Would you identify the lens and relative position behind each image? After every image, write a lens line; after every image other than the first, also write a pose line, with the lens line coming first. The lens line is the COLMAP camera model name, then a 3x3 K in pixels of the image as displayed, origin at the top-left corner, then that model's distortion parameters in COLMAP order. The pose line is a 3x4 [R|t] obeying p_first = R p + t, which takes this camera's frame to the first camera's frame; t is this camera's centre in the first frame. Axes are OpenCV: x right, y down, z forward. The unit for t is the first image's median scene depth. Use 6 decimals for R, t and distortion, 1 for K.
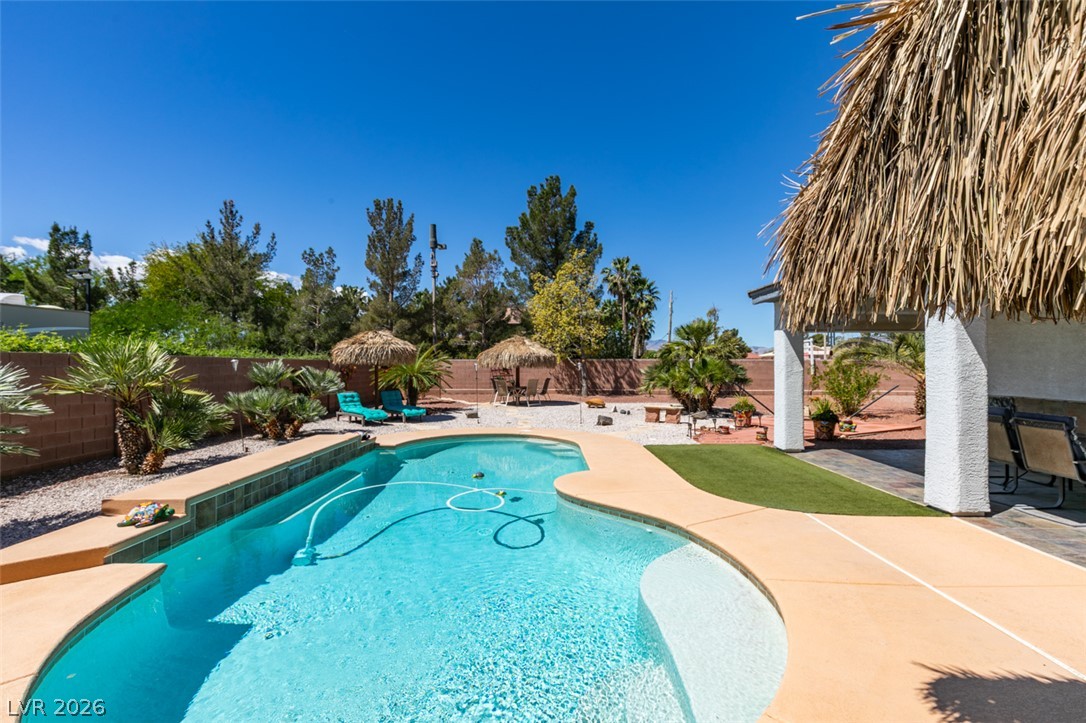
lens RADIAL K [[484.4, 0, 539.9], [0, 484.4, 364.1], [0, 0, 1]] dist [0.003010, -0.000872]
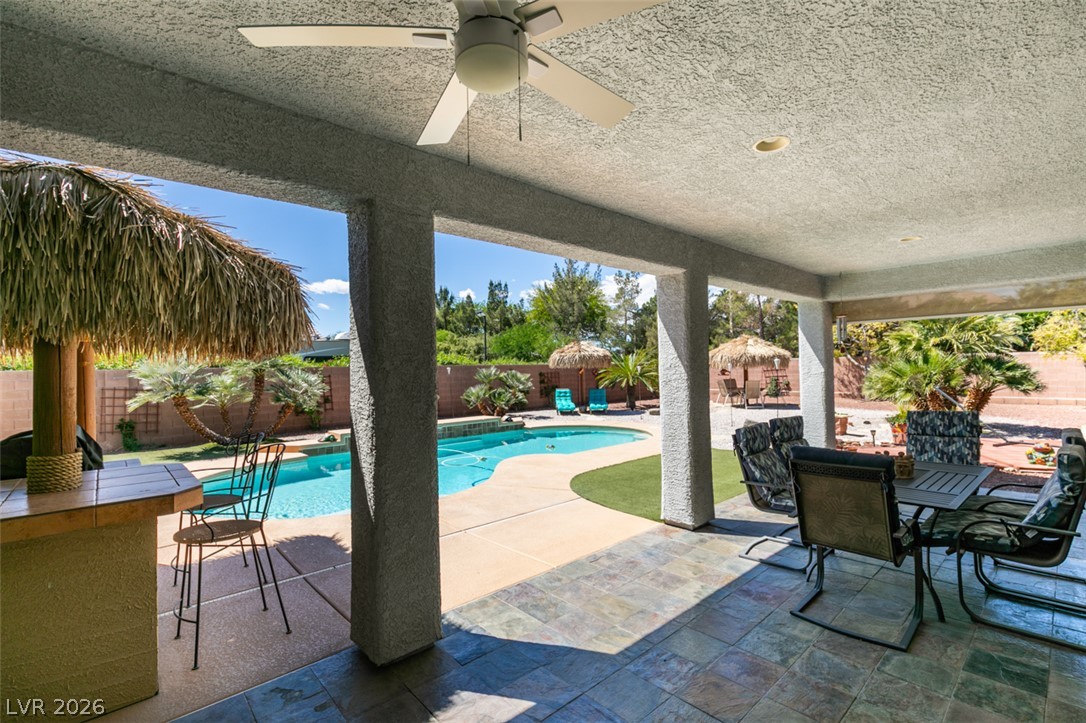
lens RADIAL K [[484.4, 0, 539.9], [0, 484.4, 364.1], [0, 0, 1]] dist [0.003010, -0.000872]
pose [[0.684192, -0.018124, -0.729077, 0.297267], [0.017963, 0.999807, -0.007997, -0.000629], [0.729081, -0.007625, 0.684385, 0.032318]]
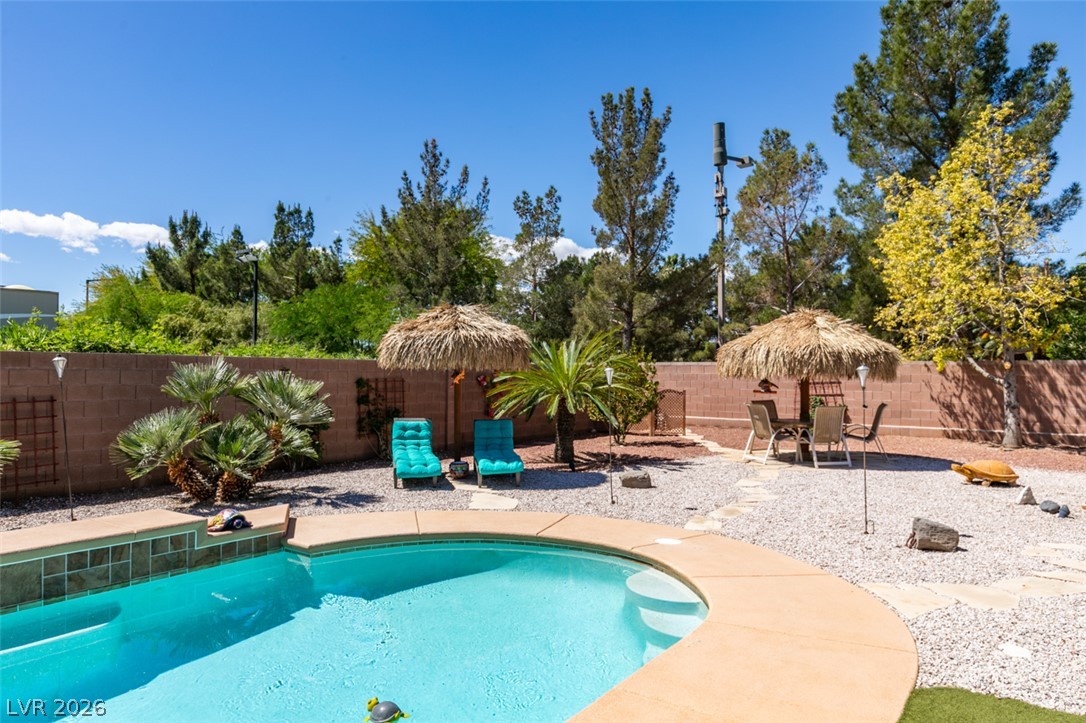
lens RADIAL K [[733.7, 0, 543.0], [0, 733.7, 361.5], [0, 0, 1]] dist [0.002402, -0.000977]
pose [[0.827995, -0.002890, -0.560729, 0.108102], [-0.005712, 0.999891, -0.013588, 0.001406], [0.560707, 0.014454, 0.827888, 0.228631]]
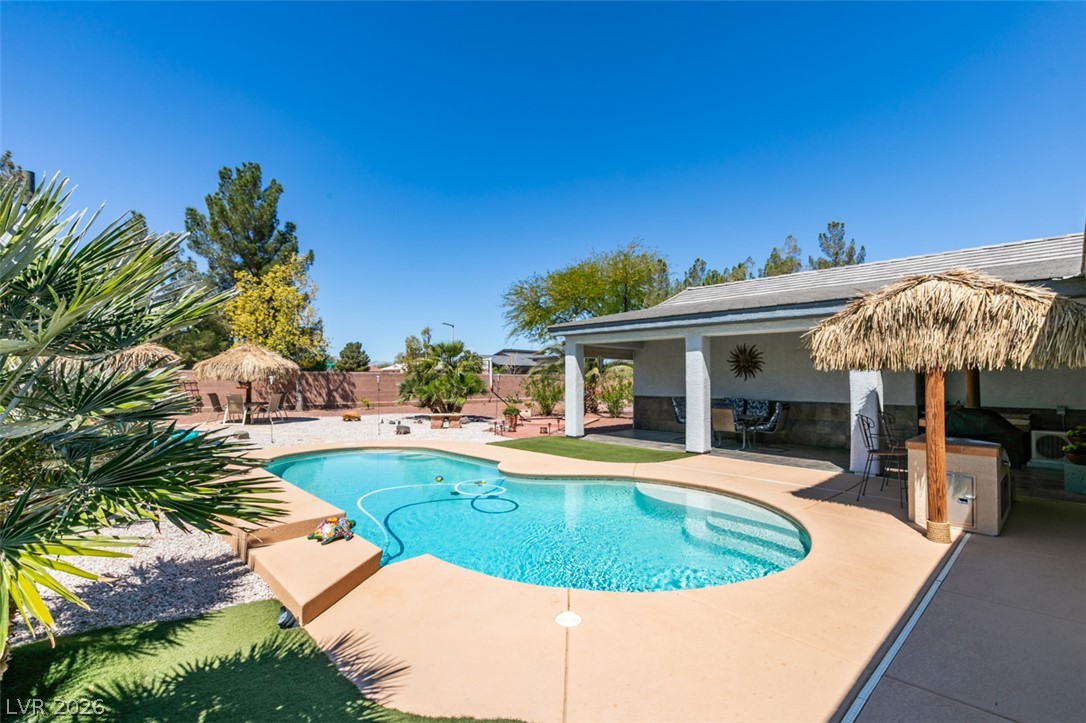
lens RADIAL K [[491.3, 0, 540.5], [0, 491.3, 364.1], [0, 0, 1]] dist [0.005252, -0.000850]
pose [[0.714150, 0.023408, 0.699601, -0.229920], [-0.005845, 0.999605, -0.027479, -0.000970], [-0.699968, 0.015535, 0.714005, -0.000693]]
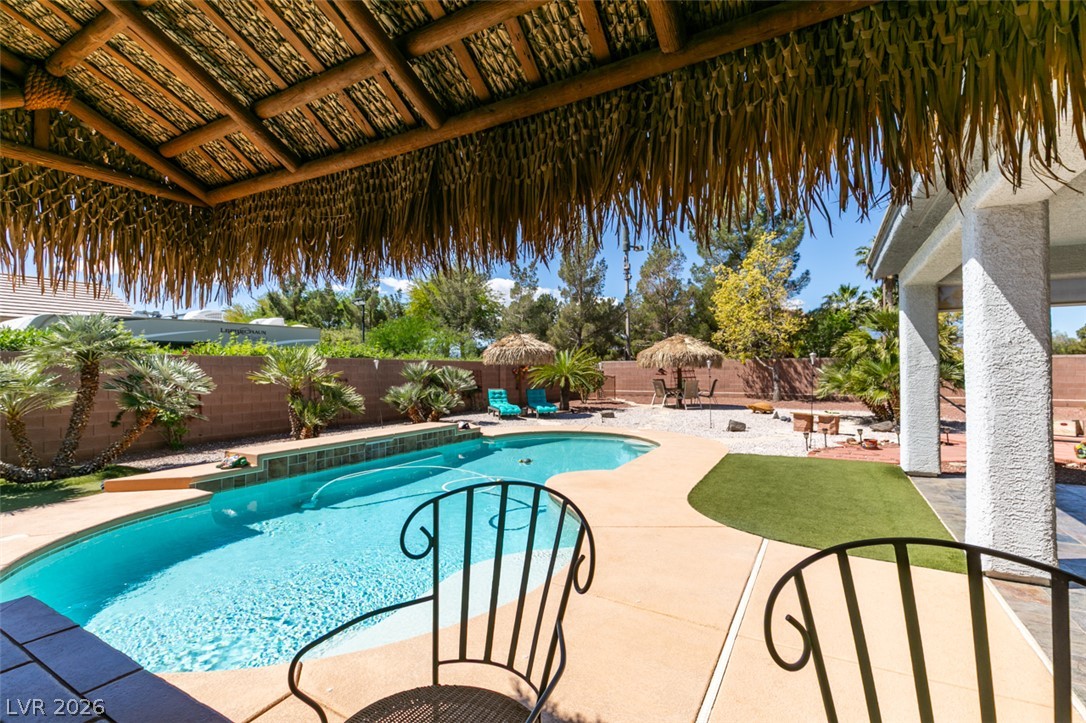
lens RADIAL K [[491.3, 0, 540.5], [0, 491.3, 364.1], [0, 0, 1]] dist [0.005252, -0.000850]
pose [[0.877168, -0.009578, -0.480088, 0.138118], [0.005102, 0.999931, -0.010627, 0.006580], [0.480157, 0.006872, 0.877156, 0.026580]]
